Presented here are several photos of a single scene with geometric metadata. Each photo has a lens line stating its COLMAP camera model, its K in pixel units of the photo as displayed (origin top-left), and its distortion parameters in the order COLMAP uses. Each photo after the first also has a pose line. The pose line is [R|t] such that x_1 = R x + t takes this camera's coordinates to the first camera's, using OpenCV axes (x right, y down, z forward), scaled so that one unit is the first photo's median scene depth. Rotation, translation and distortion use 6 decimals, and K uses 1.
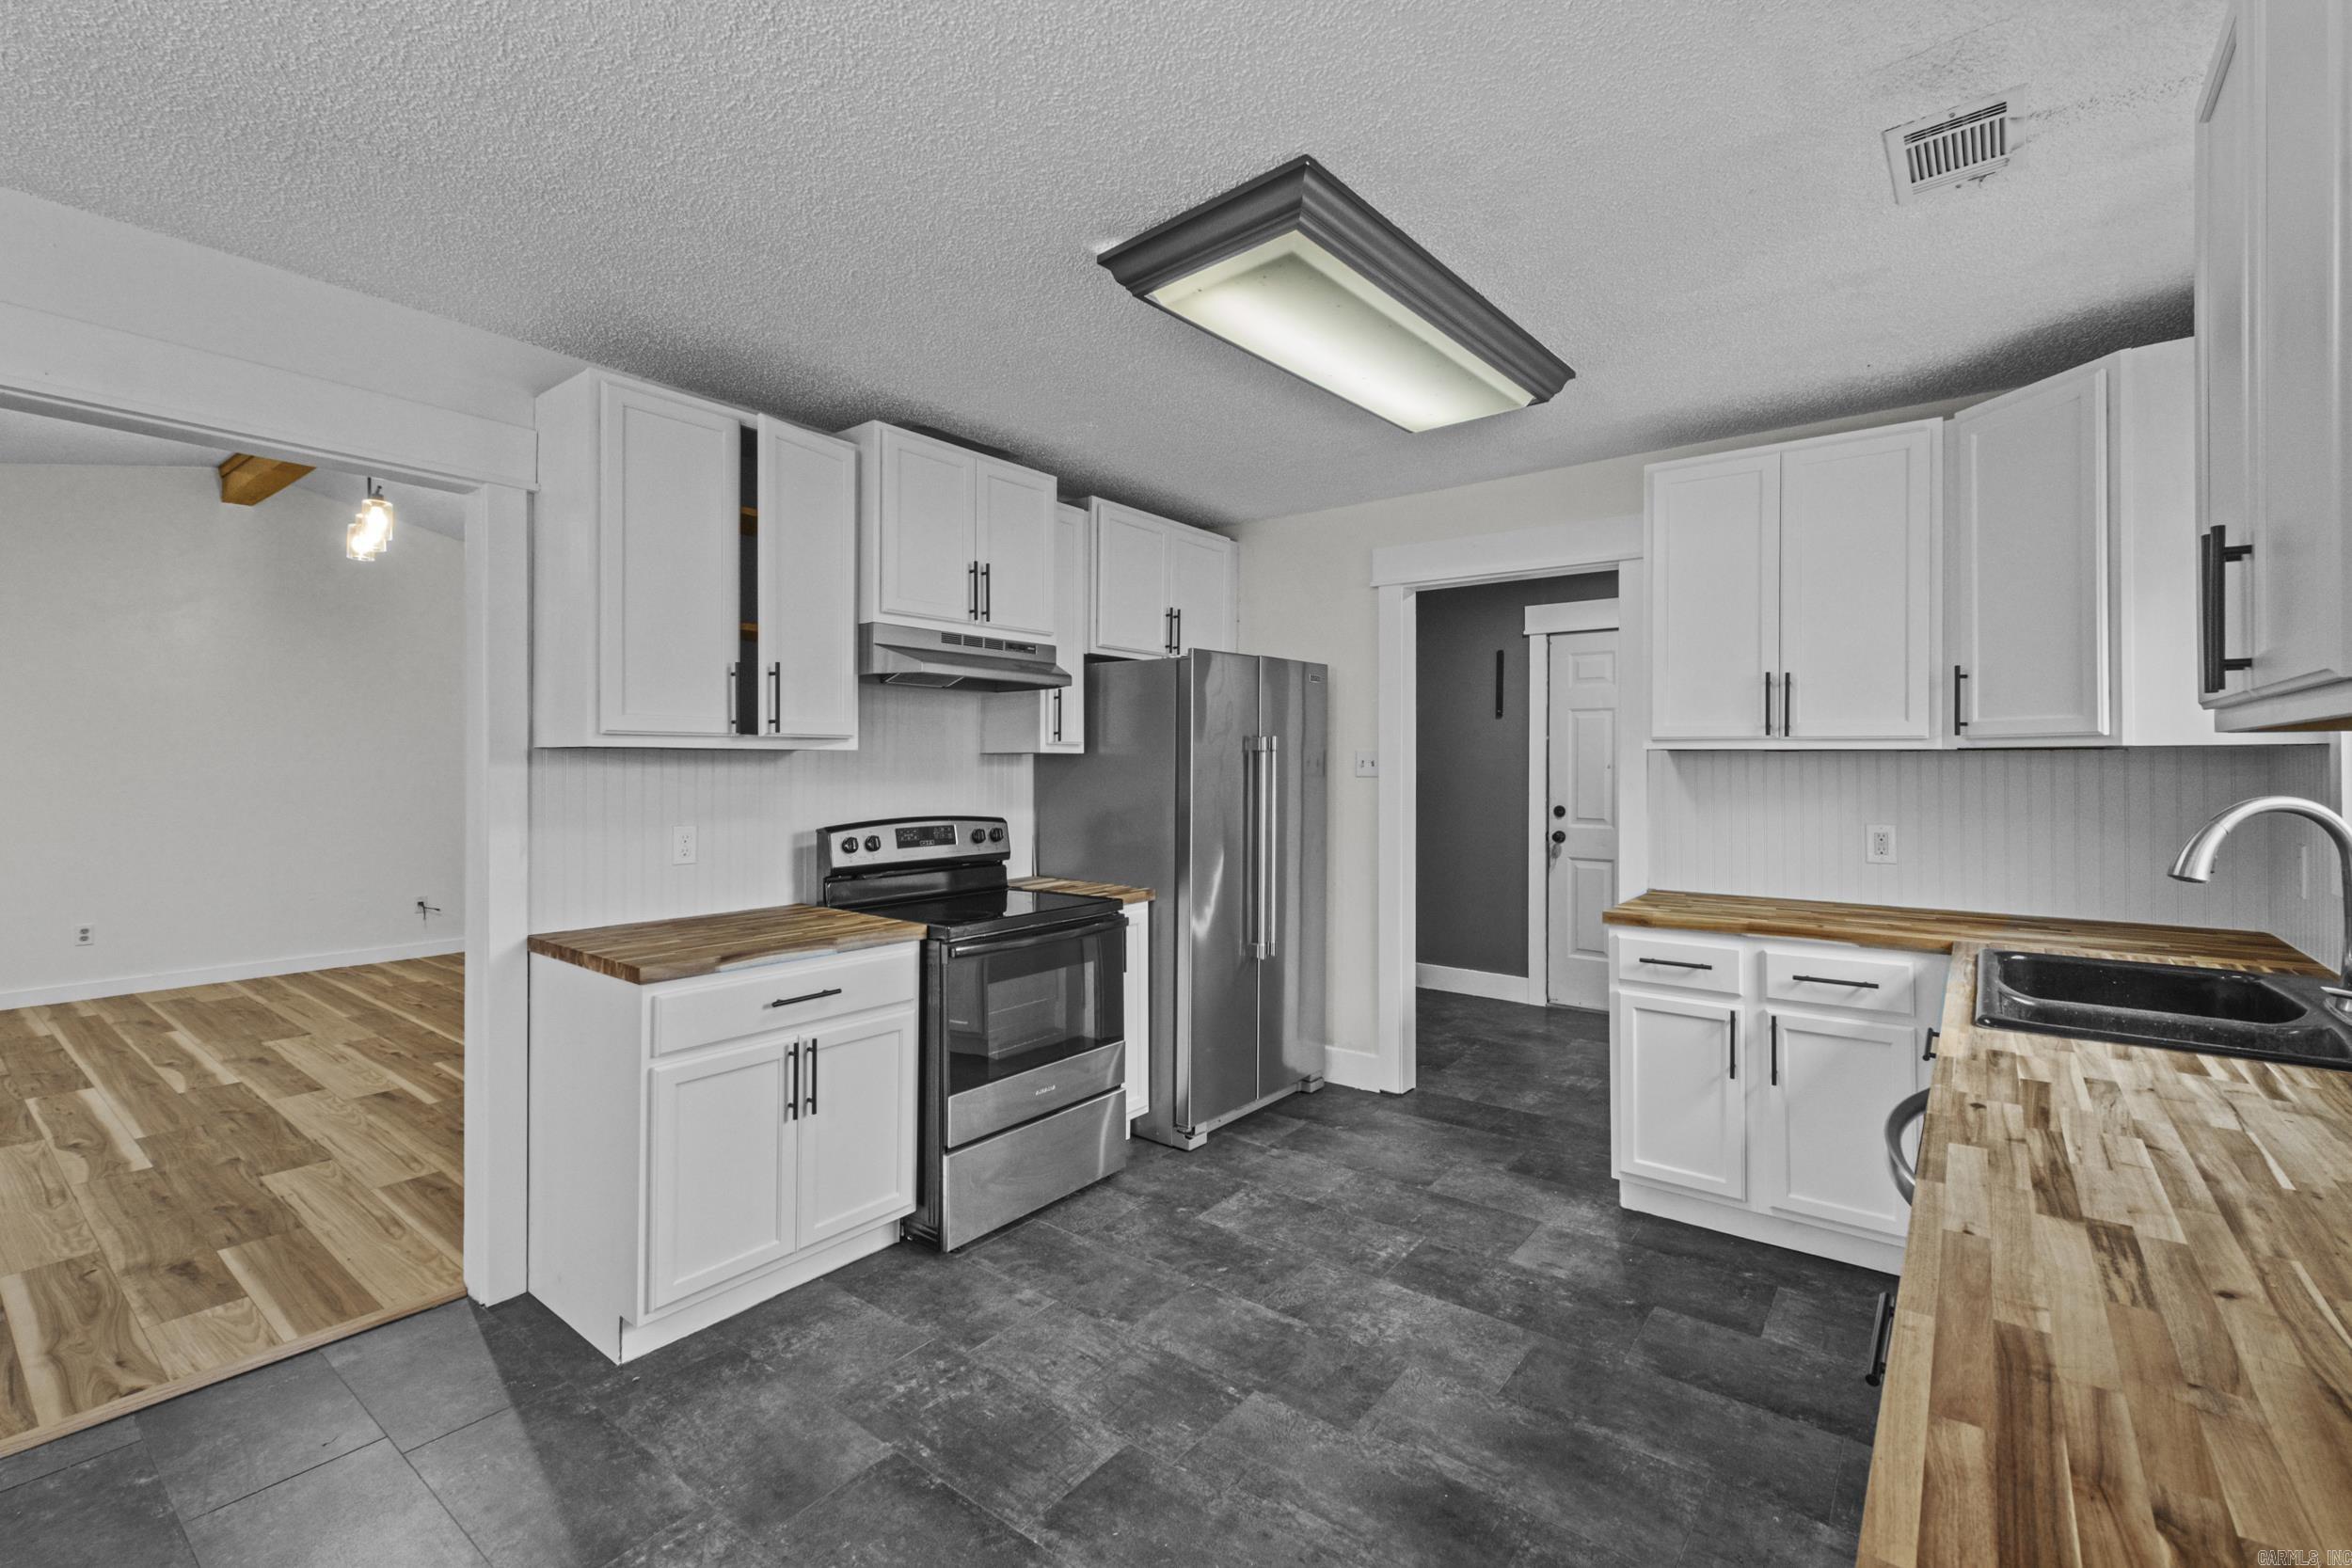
lens RADIAL K [[1028.5, 0, 1165.4], [0, 1028.5, 758.0], [0, 0, 1]] dist [0.007427, 0.000208]
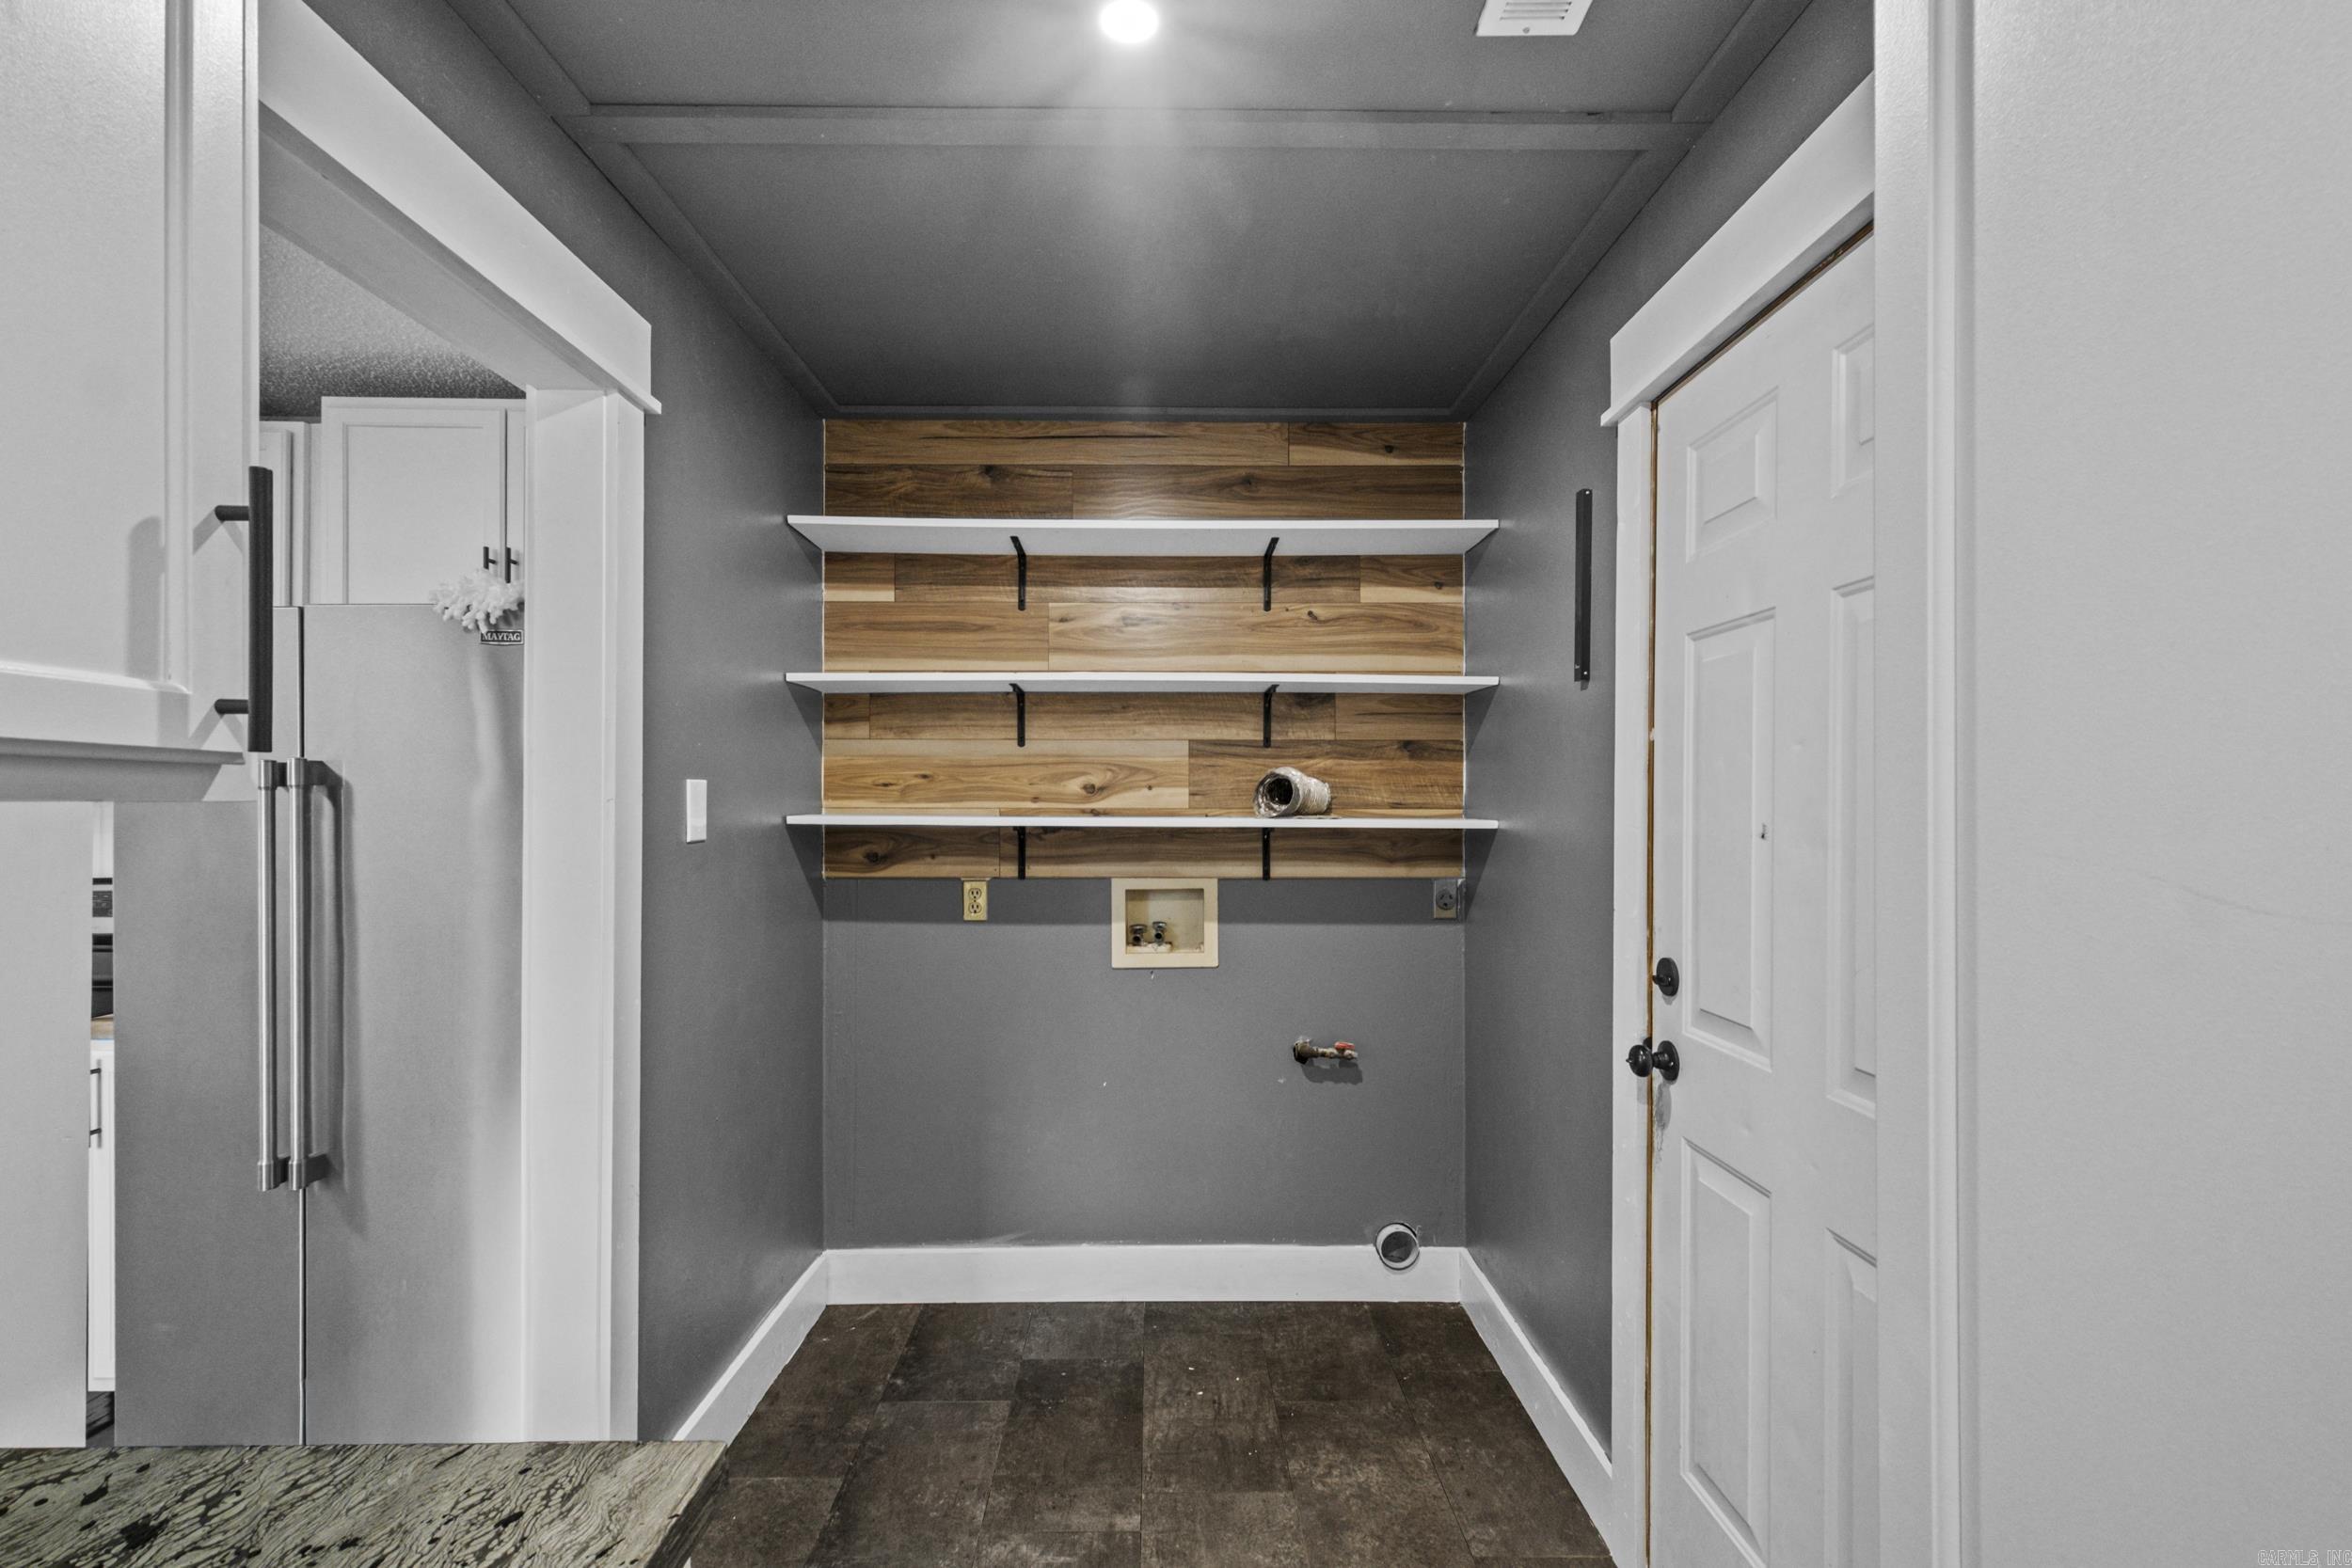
lens RADIAL K [[1028.5, 0, 1172.8], [0, 1028.5, 800.3], [0, 0, 1]] dist [0.007427, 0.000208]
pose [[0.625022, -0.002867, -0.780602, 1.040078], [0.000370, 0.999994, -0.003377, 0.001432], [0.780607, 0.001822, 0.625020, 1.375070]]
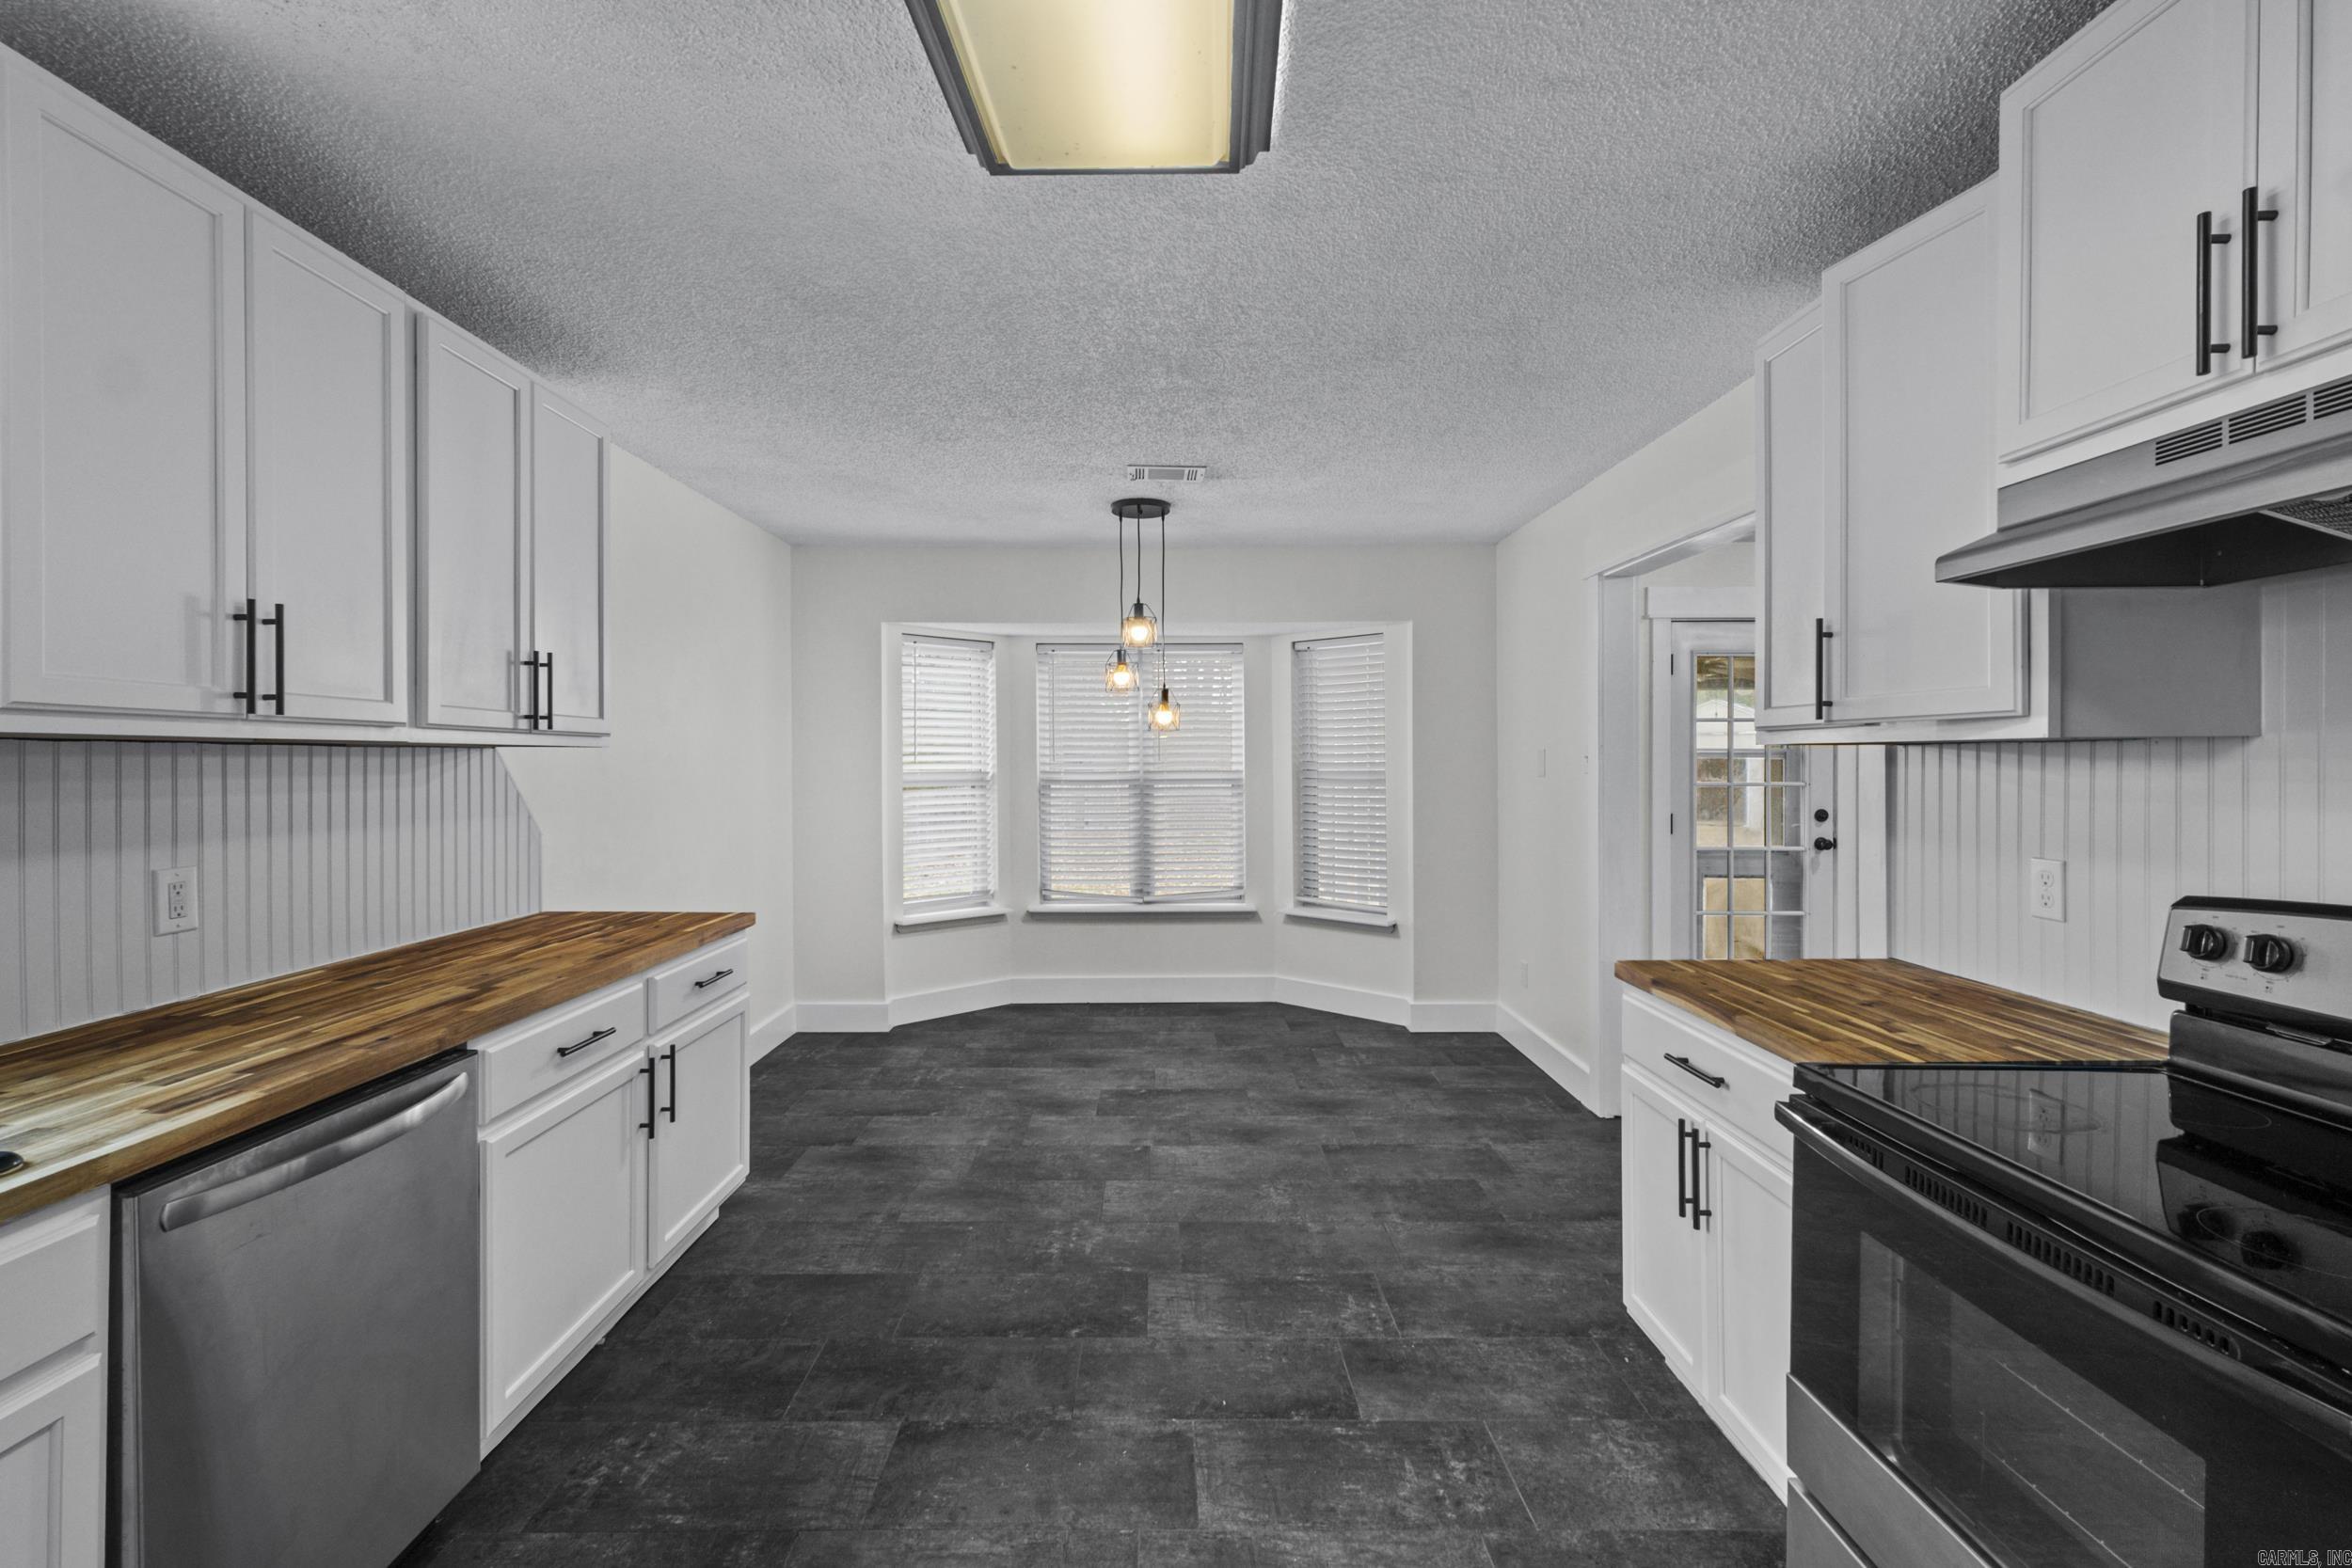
lens RADIAL K [[1028.5, 0, 1157.8], [0, 1028.5, 769.6], [0, 0, 1]] dist [0.007427, 0.000208]
pose [[-0.784338, 0.003923, -0.620322, 0.393319], [0.002647, 0.999992, 0.002978, 0.005582], [0.620329, 0.000694, -0.784342, 1.216754]]
